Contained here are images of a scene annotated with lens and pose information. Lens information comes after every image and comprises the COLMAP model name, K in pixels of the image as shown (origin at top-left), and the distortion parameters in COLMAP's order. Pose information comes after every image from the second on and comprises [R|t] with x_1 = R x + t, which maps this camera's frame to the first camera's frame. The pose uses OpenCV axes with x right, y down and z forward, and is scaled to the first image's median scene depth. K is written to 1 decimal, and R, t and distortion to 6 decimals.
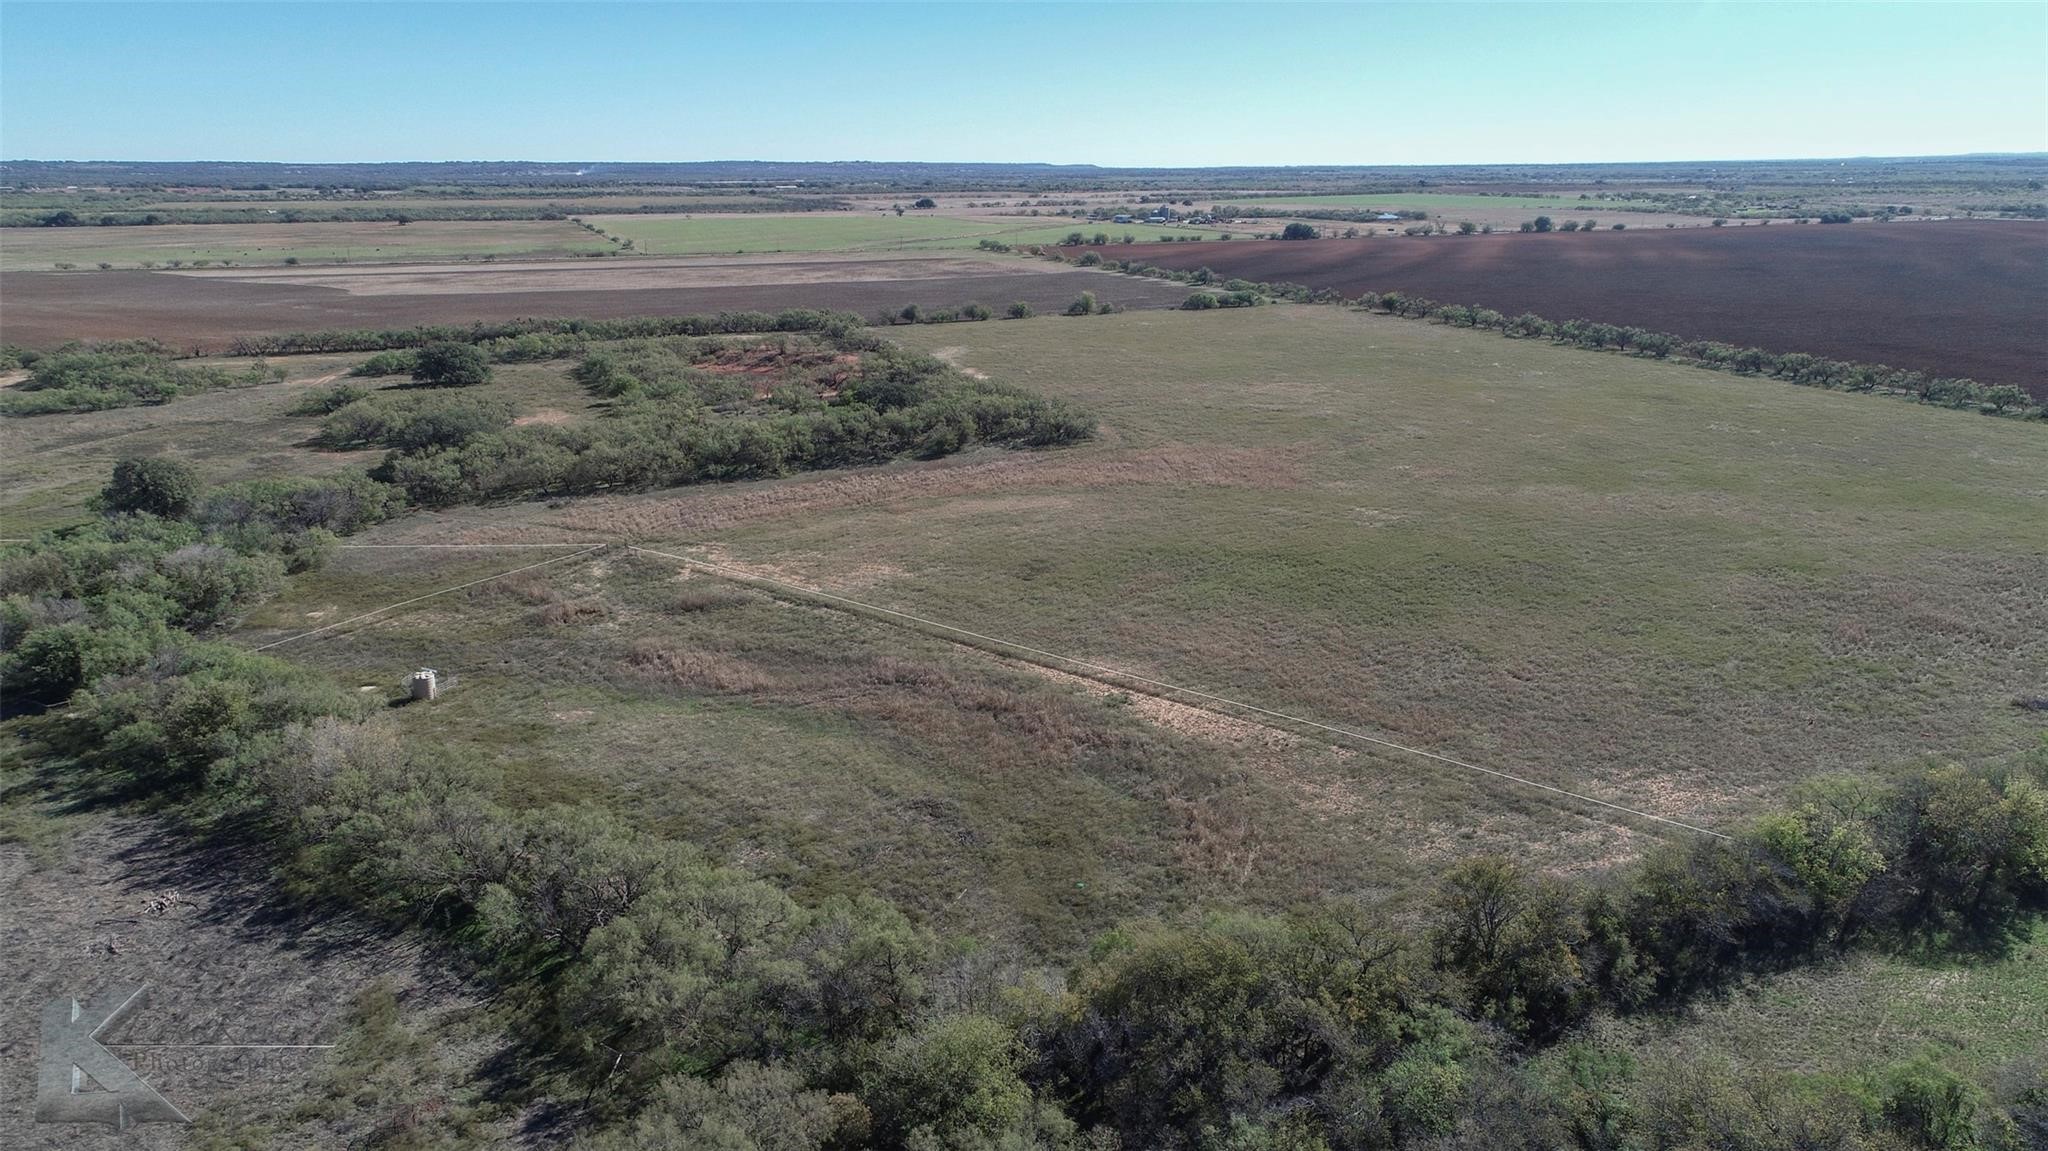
lens RADIAL K [[1363.8, 0, 1021.7], [0, 1363.8, 570.9], [0, 0, 1]] dist [0.035169, -0.003165]
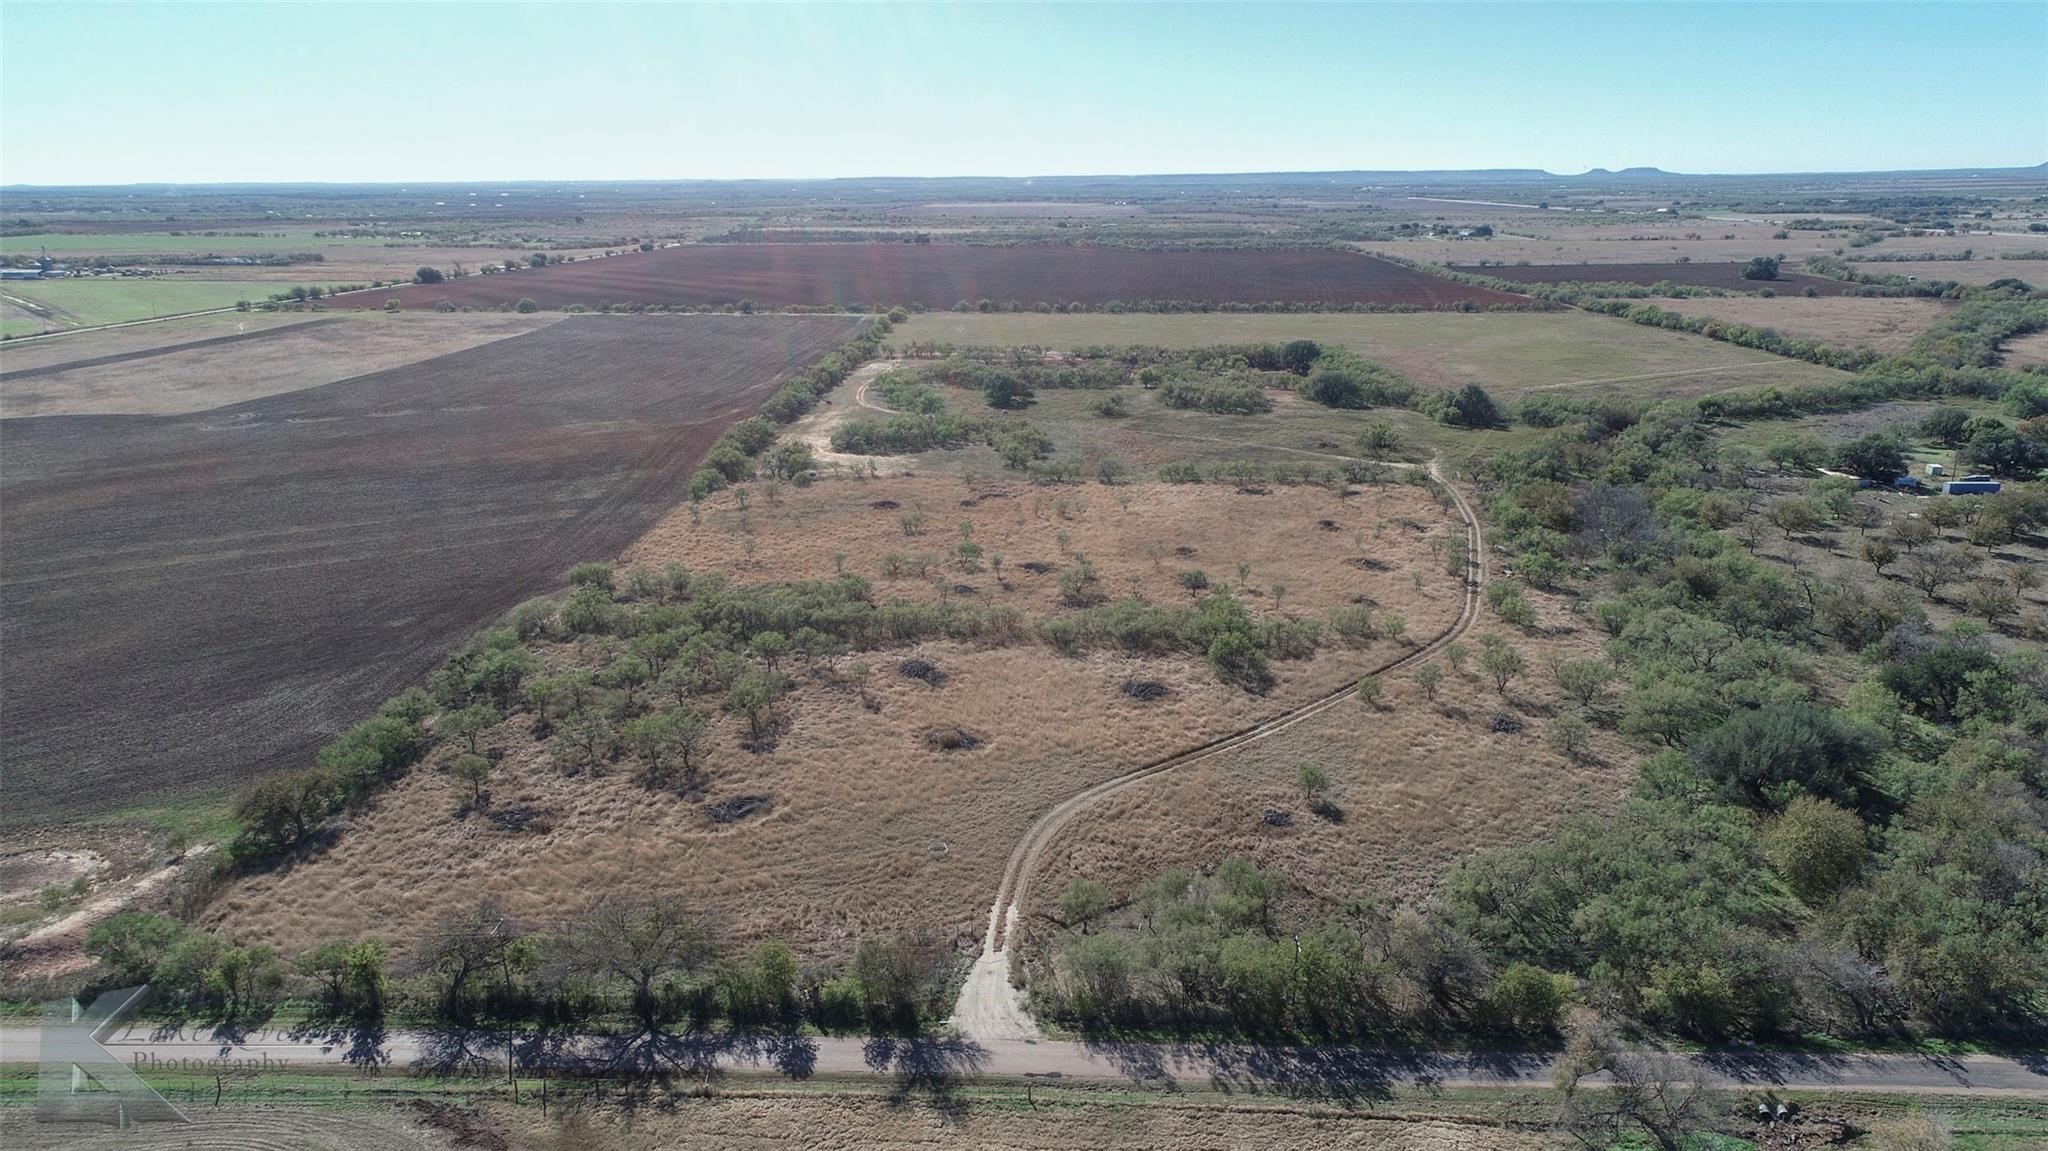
lens RADIAL K [[1363.8, 0, 1024.9], [0, 1363.8, 573.4], [0, 0, 1]] dist [0.035169, -0.003165]
pose [[0.405347, -0.250607, 0.879142, -1.388159], [0.265833, 0.952445, 0.148935, -0.147740], [-0.874658, 0.173334, 0.452690, 0.360215]]
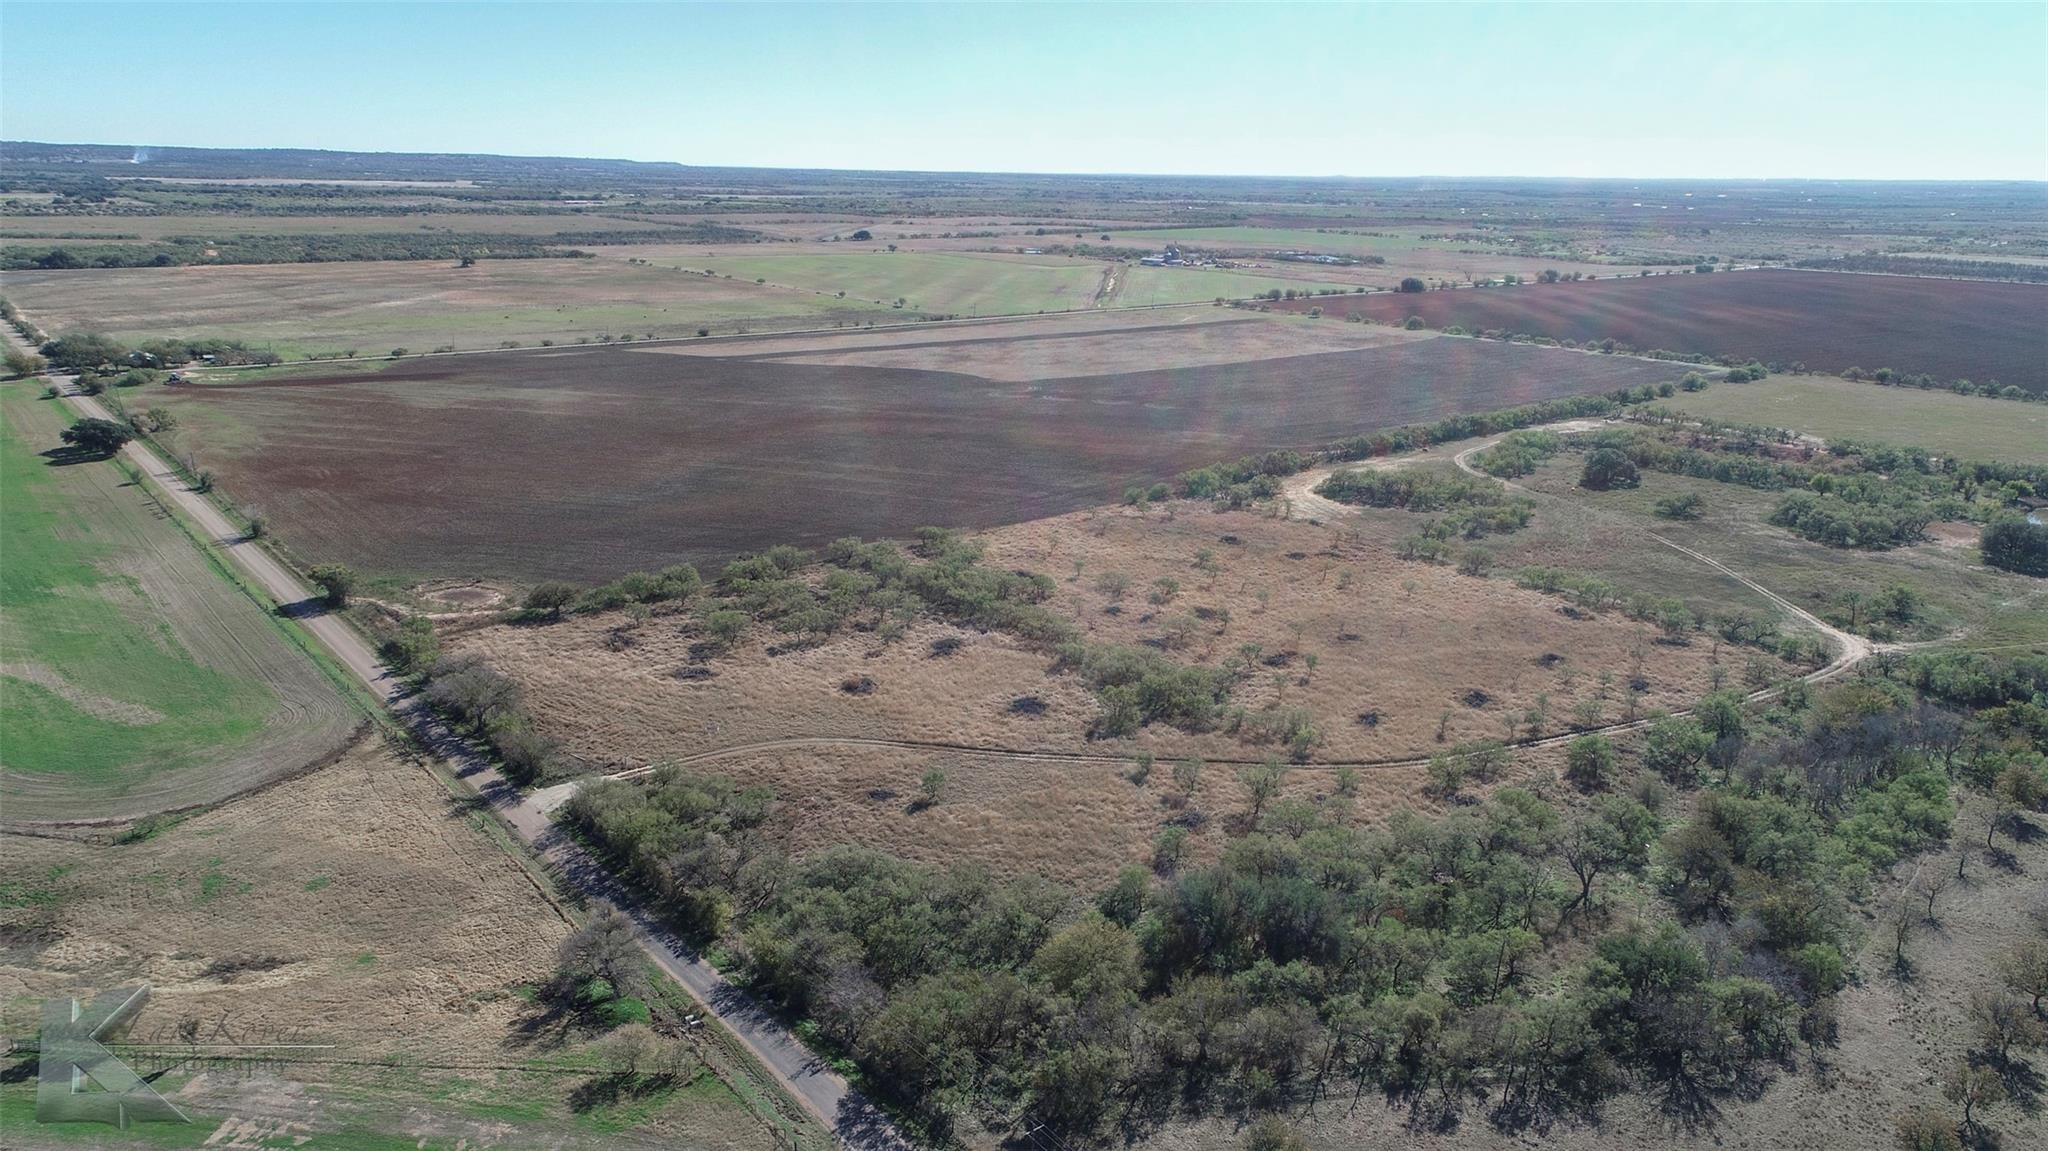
lens RADIAL K [[1363.8, 0, 1025.1], [0, 1363.8, 567.3], [0, 0, 1]] dist [0.035169, -0.003165]
pose [[0.947976, -0.064310, 0.311779, -1.137453], [0.064440, 0.997873, 0.009897, -0.090981], [-0.311752, 0.010709, 0.950103, -0.022021]]
